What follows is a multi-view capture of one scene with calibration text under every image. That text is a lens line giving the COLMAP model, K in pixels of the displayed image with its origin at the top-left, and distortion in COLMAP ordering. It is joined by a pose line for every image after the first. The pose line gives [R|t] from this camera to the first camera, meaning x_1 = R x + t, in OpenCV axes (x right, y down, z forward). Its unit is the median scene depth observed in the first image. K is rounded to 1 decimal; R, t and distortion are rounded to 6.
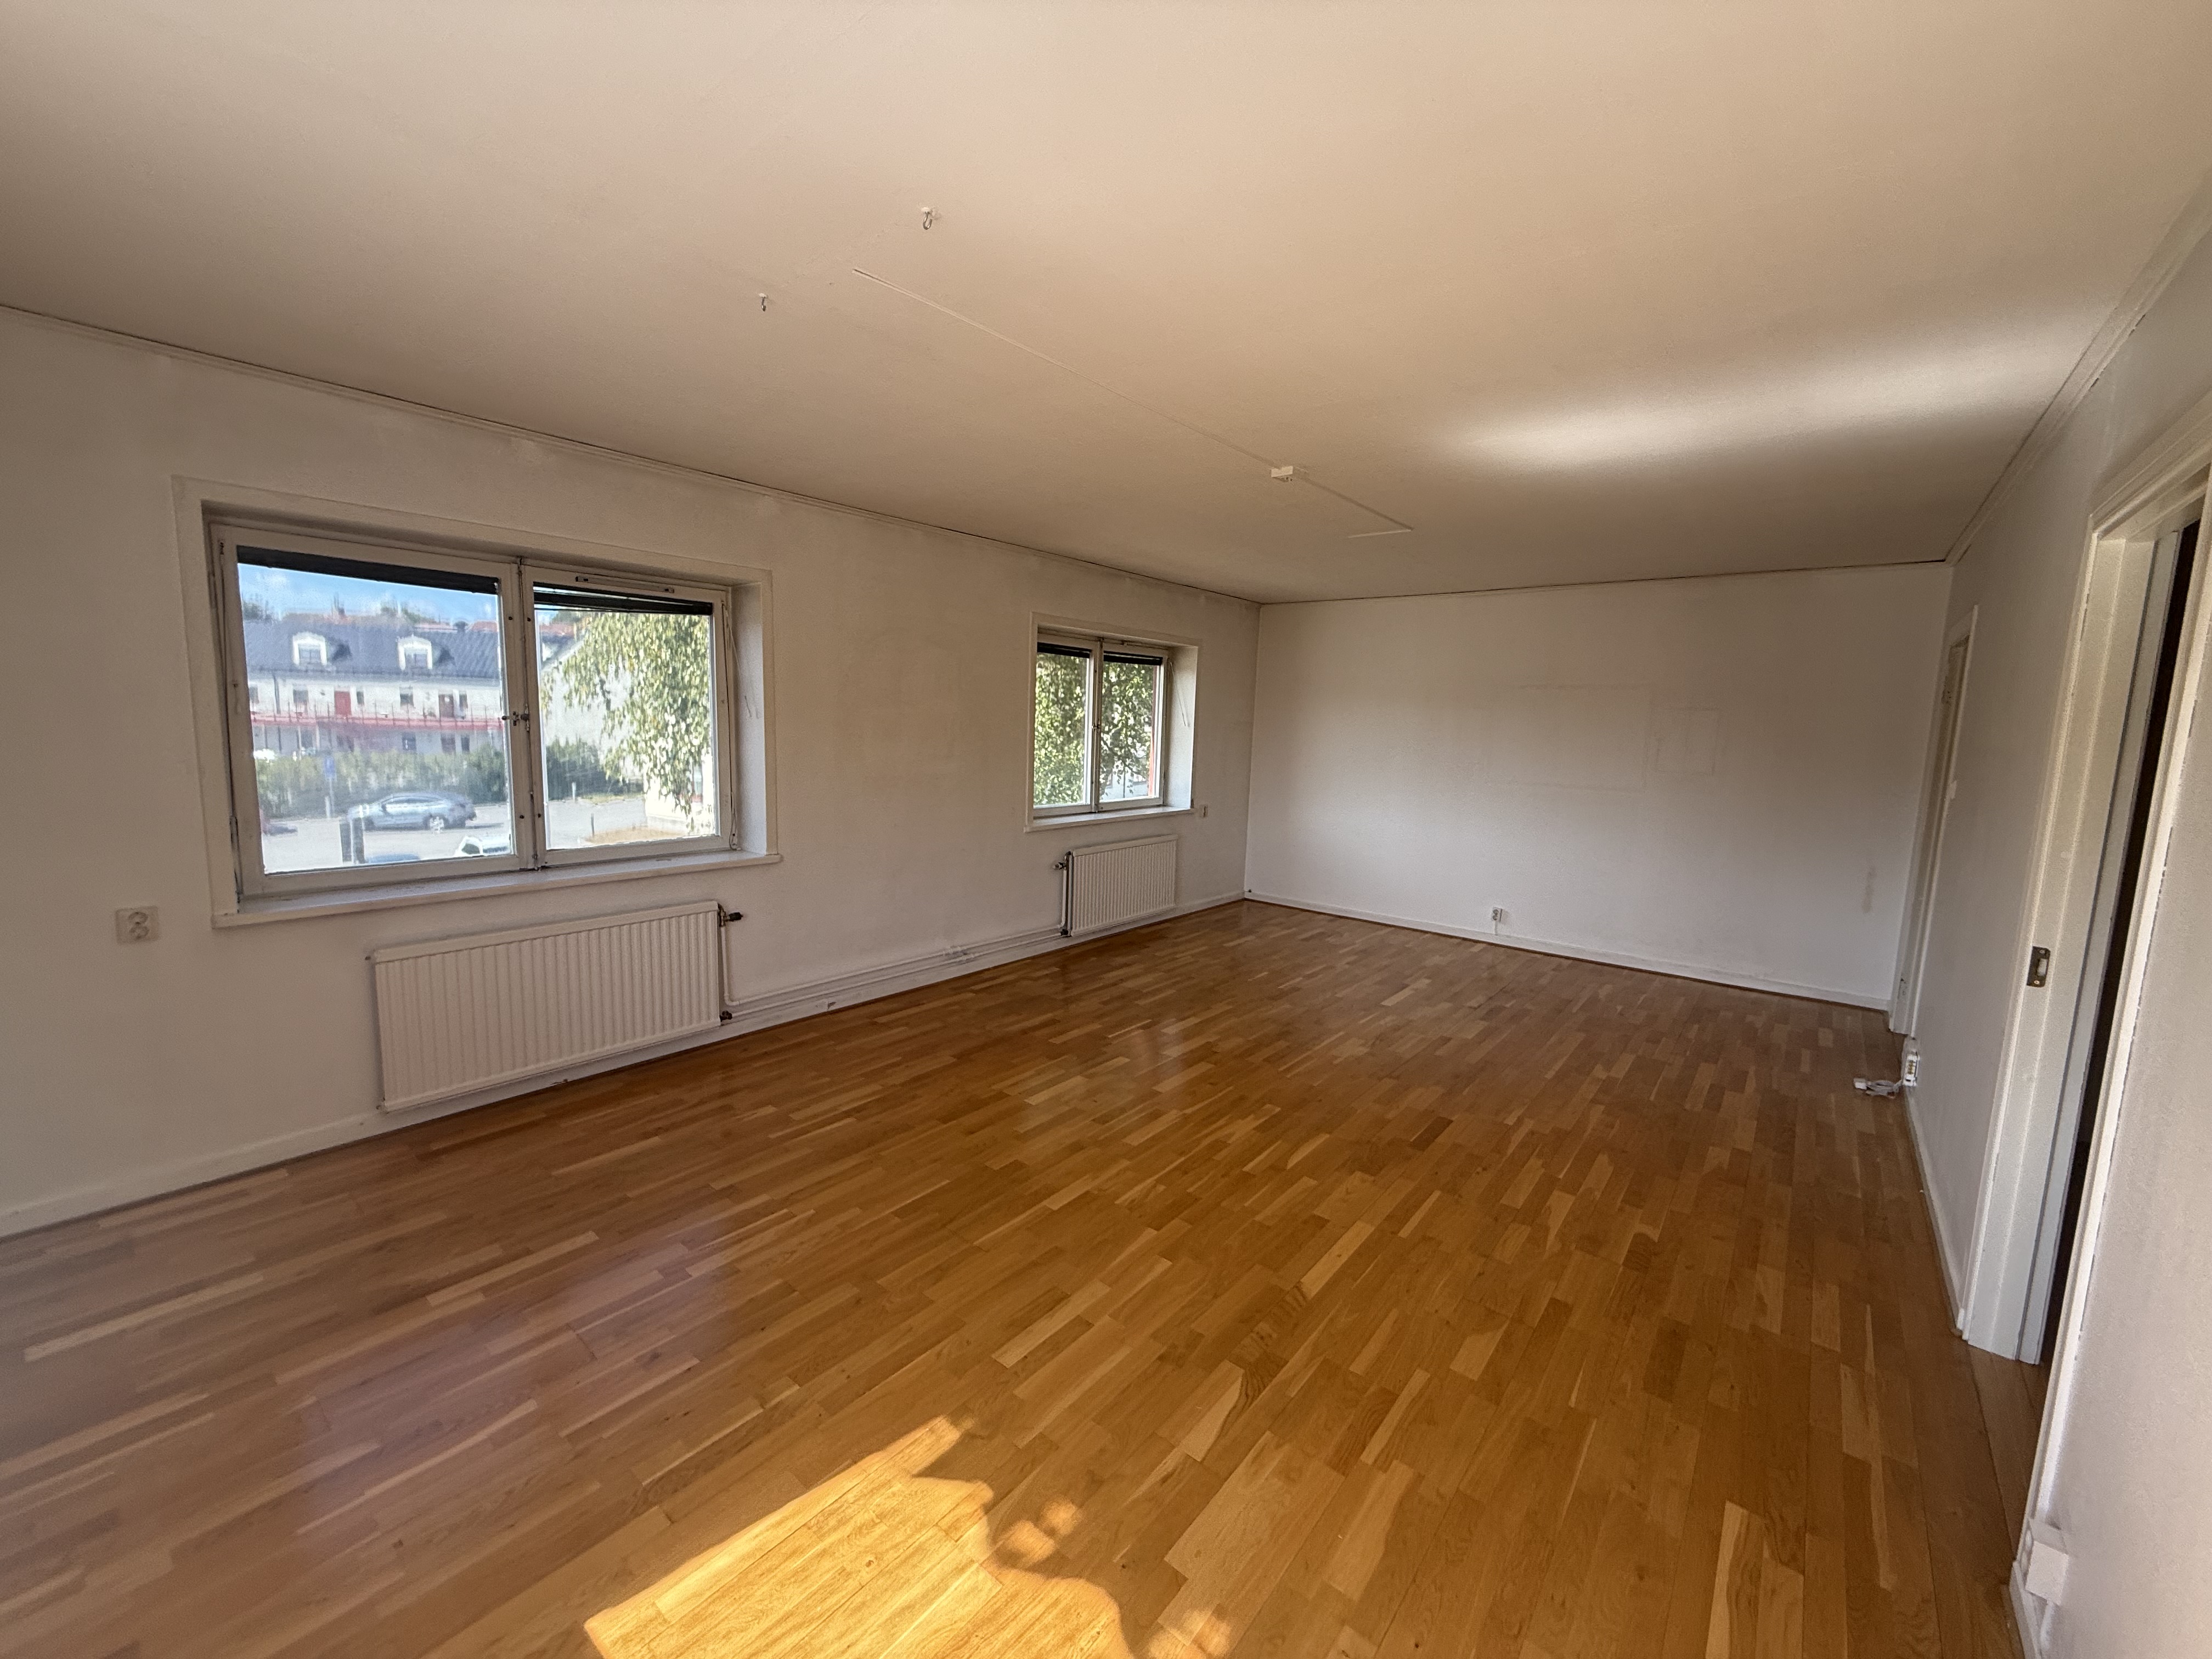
lens RADIAL K [[877.5, 0, 1099.2], [0, 877.5, 828.0], [0, 0, 1]] dist [0.000413, -0.000039]
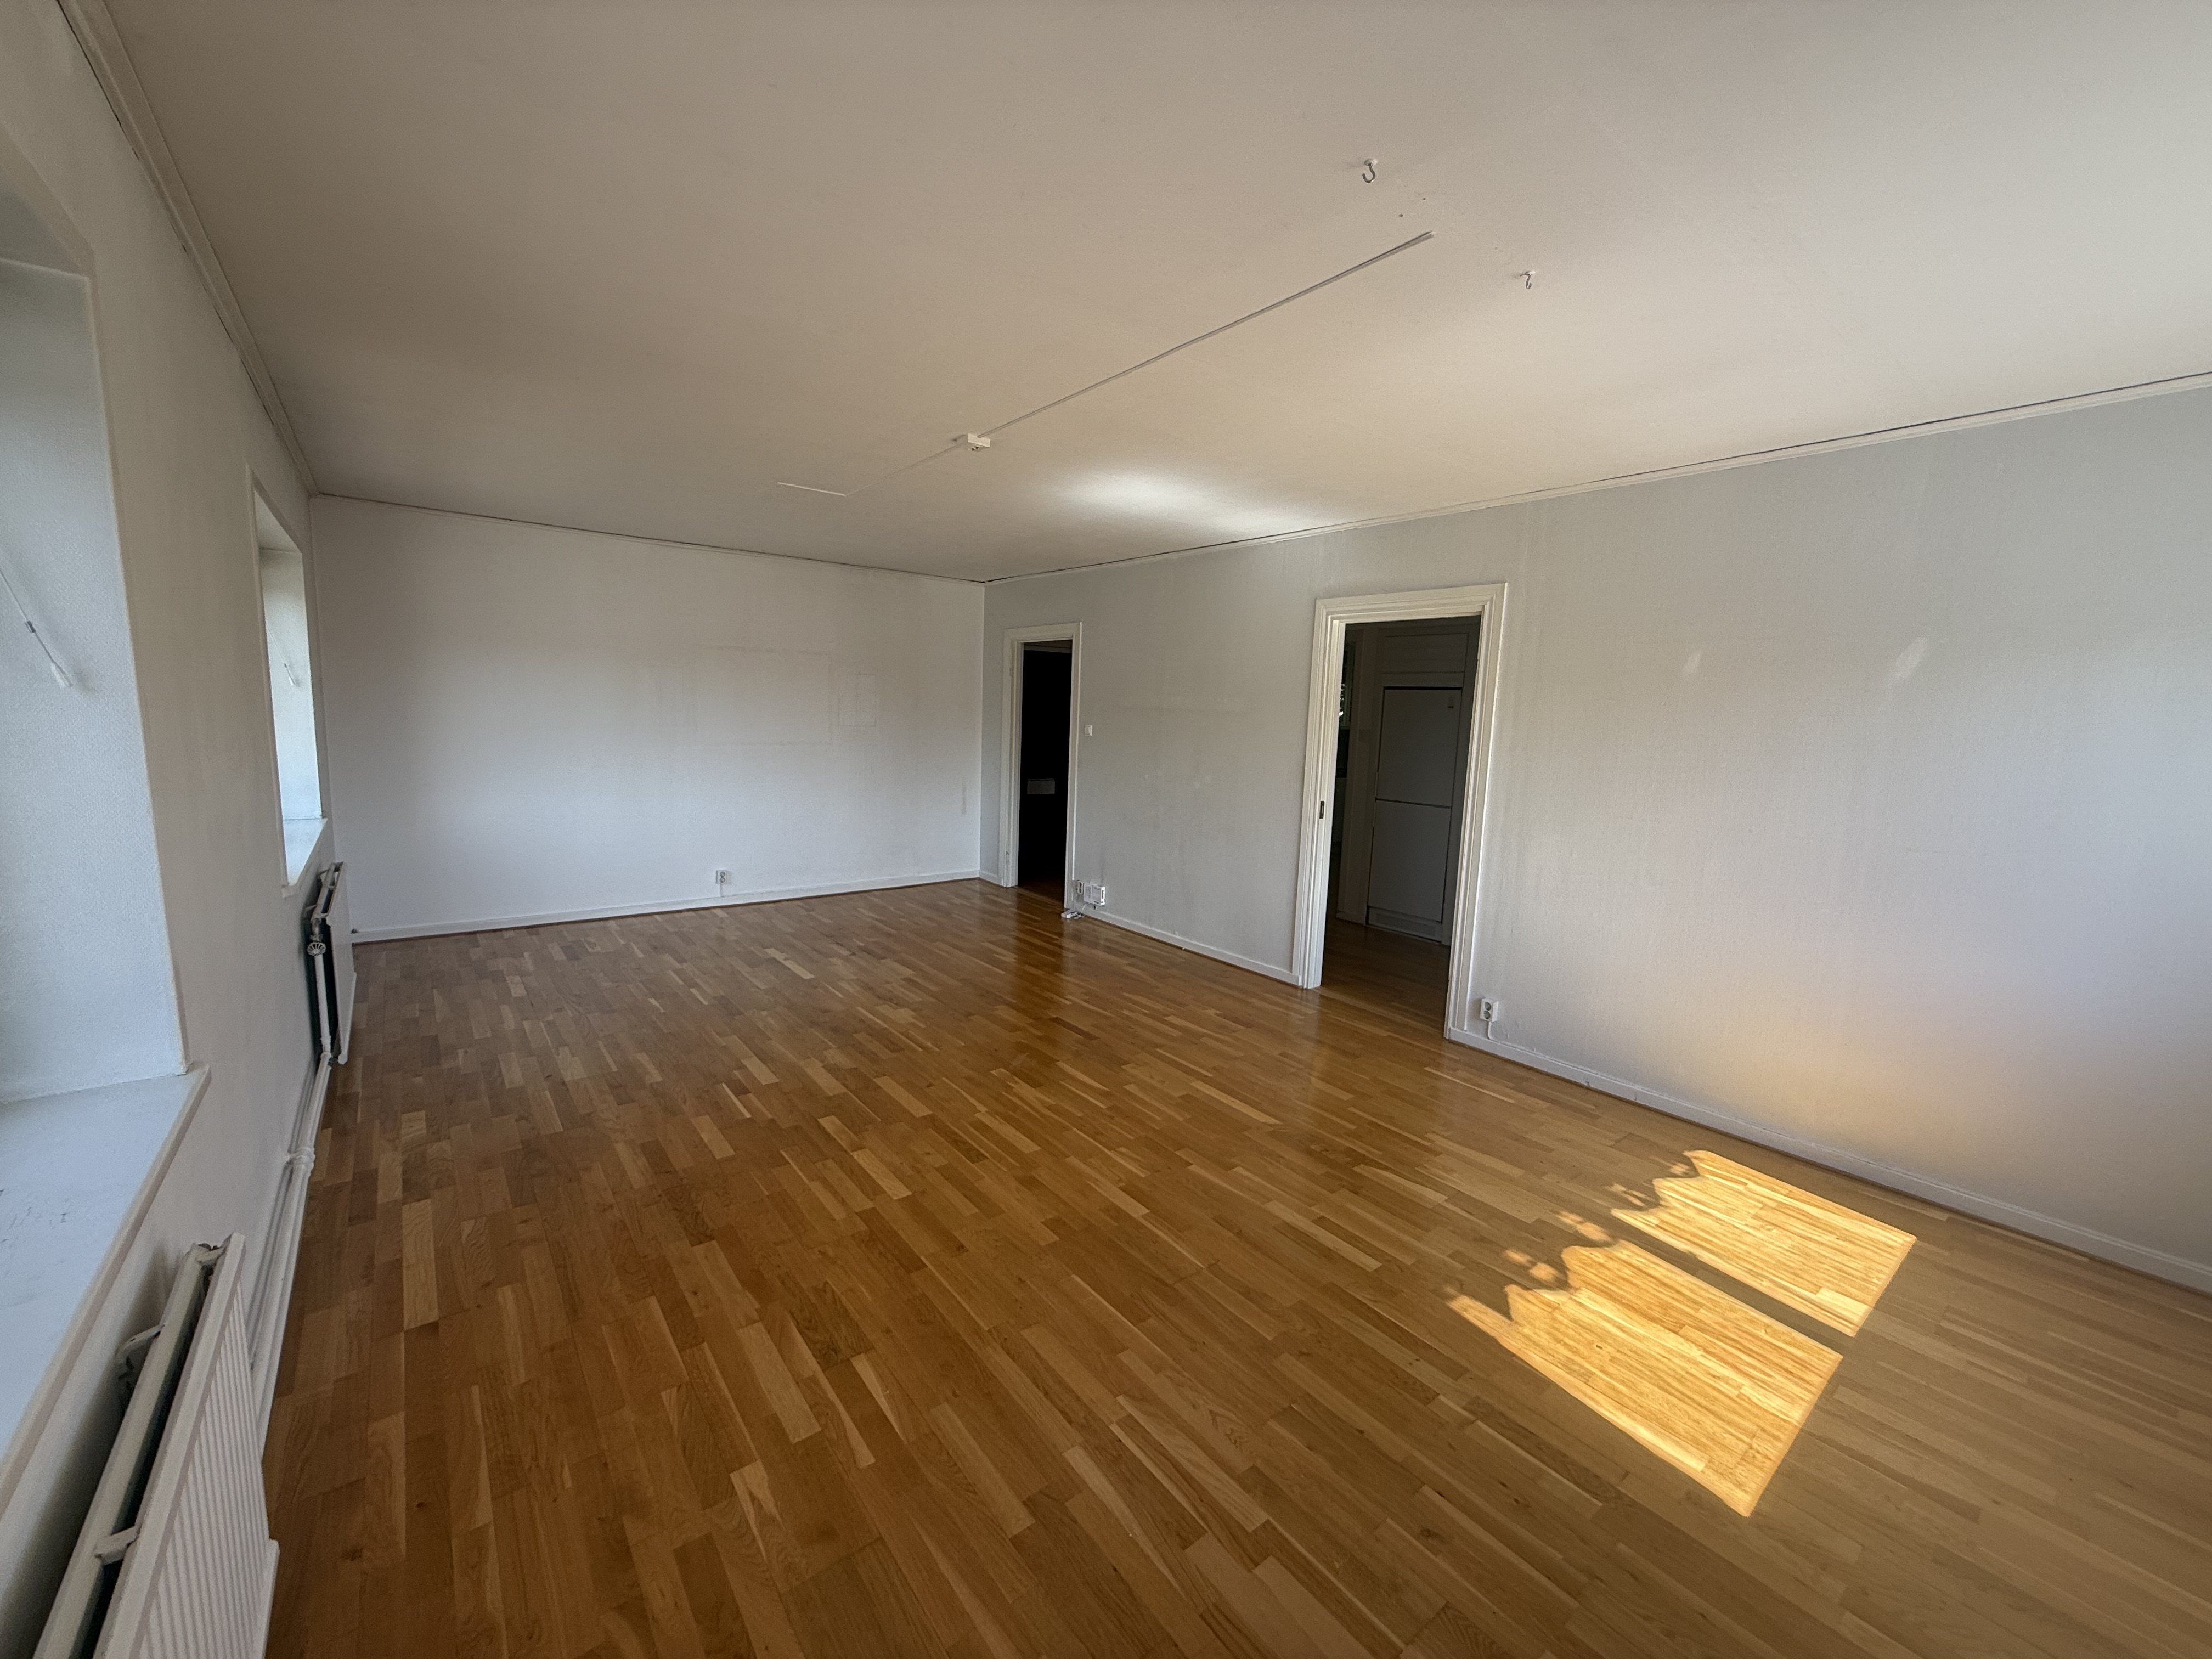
lens RADIAL K [[877.5, 0, 1099.2], [0, 877.5, 828.0], [0, 0, 1]] dist [0.000413, -0.000039]
pose [[0.215216, -0.156483, 0.963948, -0.700266], [0.094914, 0.985757, 0.138832, -0.092439], [-0.971943, 0.061613, 0.227003, 0.607114]]
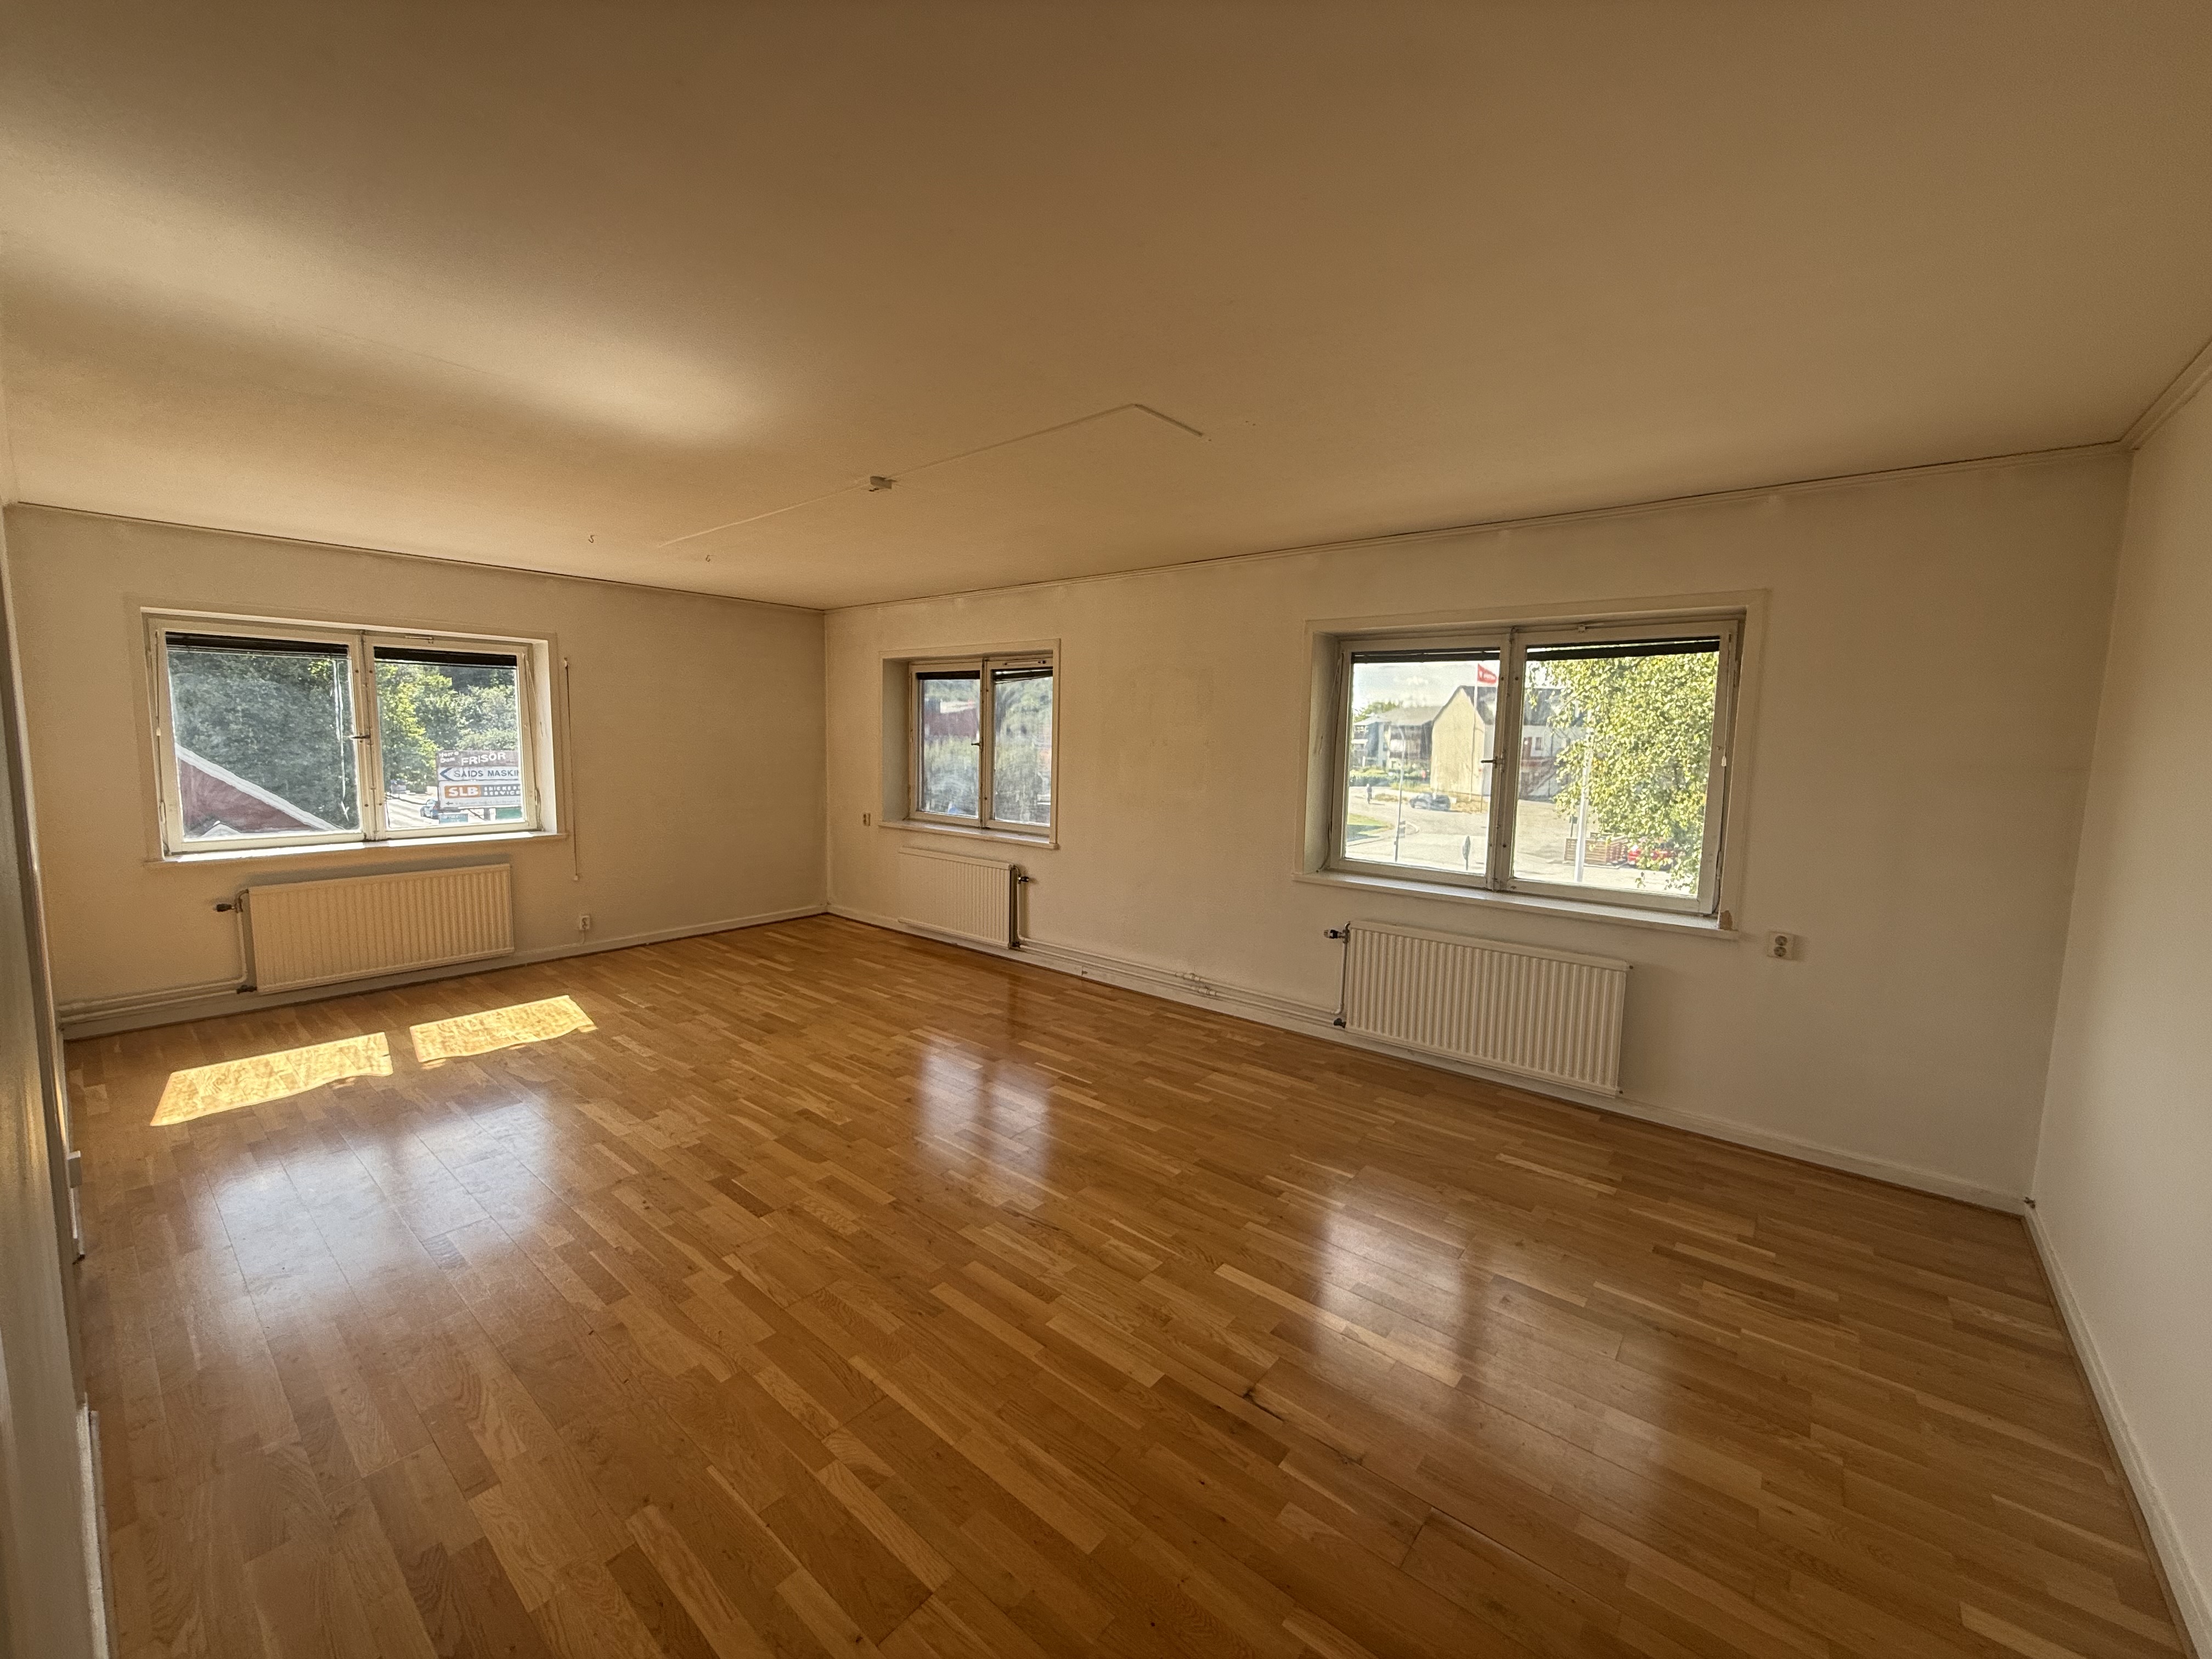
lens RADIAL K [[880.5, 0, 1101.7], [0, 880.5, 822.3], [0, 0, 1]] dist [0.000560, 0.000106]
pose [[-0.004049, 0.072373, -0.997369, 1.124978], [-0.143753, 0.986976, 0.072202, -0.126574], [0.989605, 0.143667, 0.006407, 1.186333]]
